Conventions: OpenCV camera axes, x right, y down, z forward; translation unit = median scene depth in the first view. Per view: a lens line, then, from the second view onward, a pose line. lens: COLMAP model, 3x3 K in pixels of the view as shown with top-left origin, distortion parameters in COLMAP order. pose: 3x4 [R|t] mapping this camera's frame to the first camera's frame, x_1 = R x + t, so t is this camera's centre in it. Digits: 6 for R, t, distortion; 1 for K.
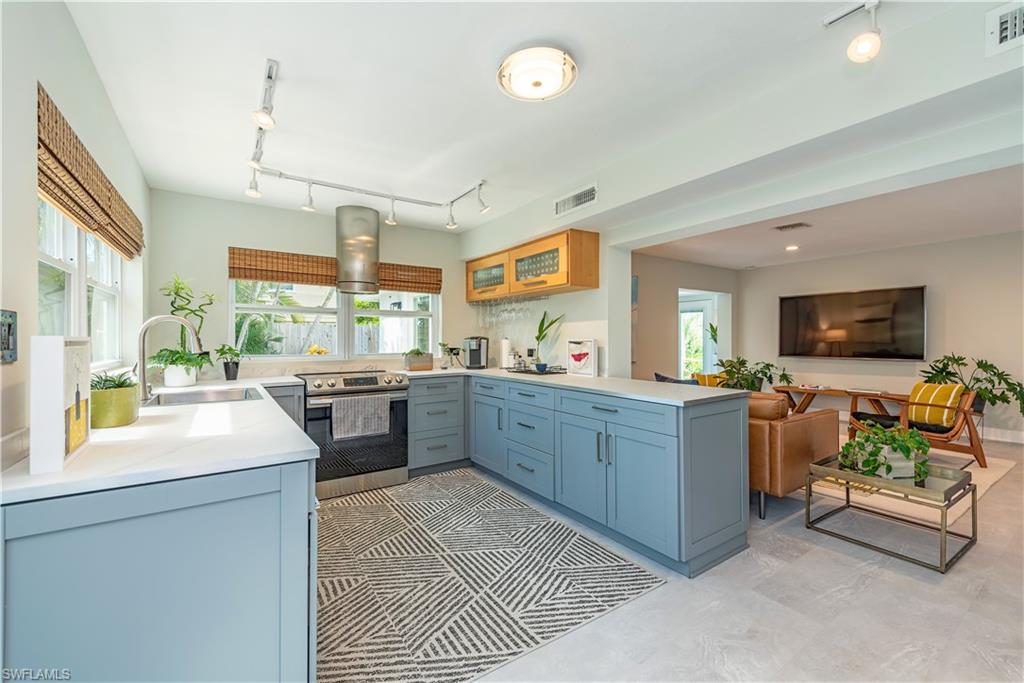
lens RADIAL K [[416.5, 0, 511.5], [0, 416.5, 339.4], [0, 0, 1]] dist [0.004112, 0.000105]
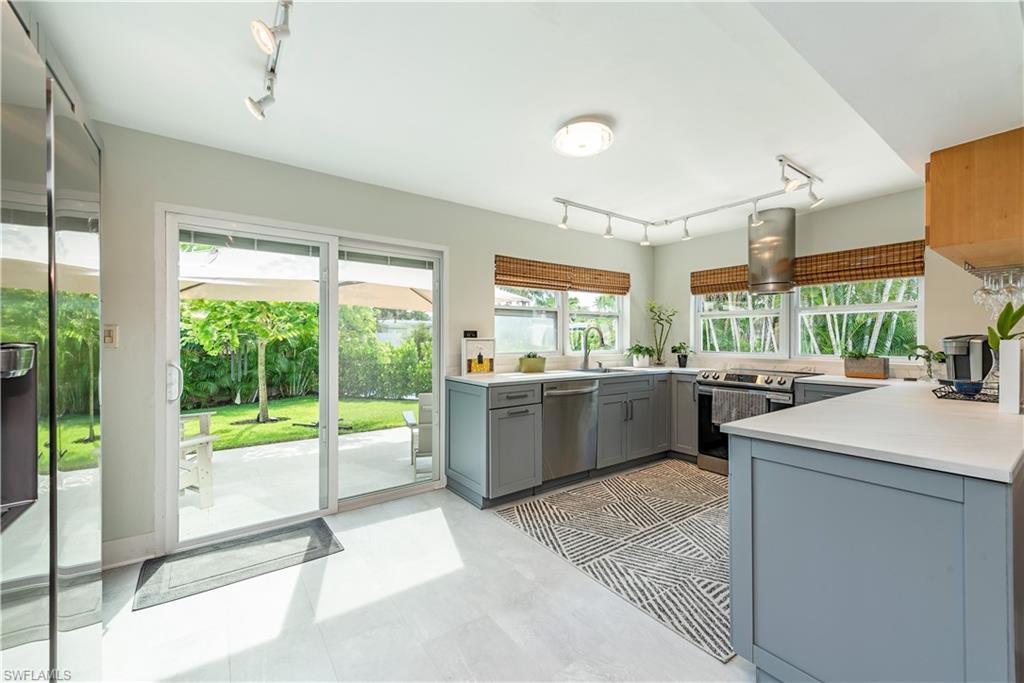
lens RADIAL K [[413.2, 0, 512.1], [0, 413.2, 341.0], [0, 0, 1]] dist [0.000066, -0.000044]
pose [[0.019551, 0.007072, -0.999784, 0.873418], [0.007140, 0.999949, 0.007212, -0.008658], [0.999783, -0.007279, 0.019499, 0.477438]]
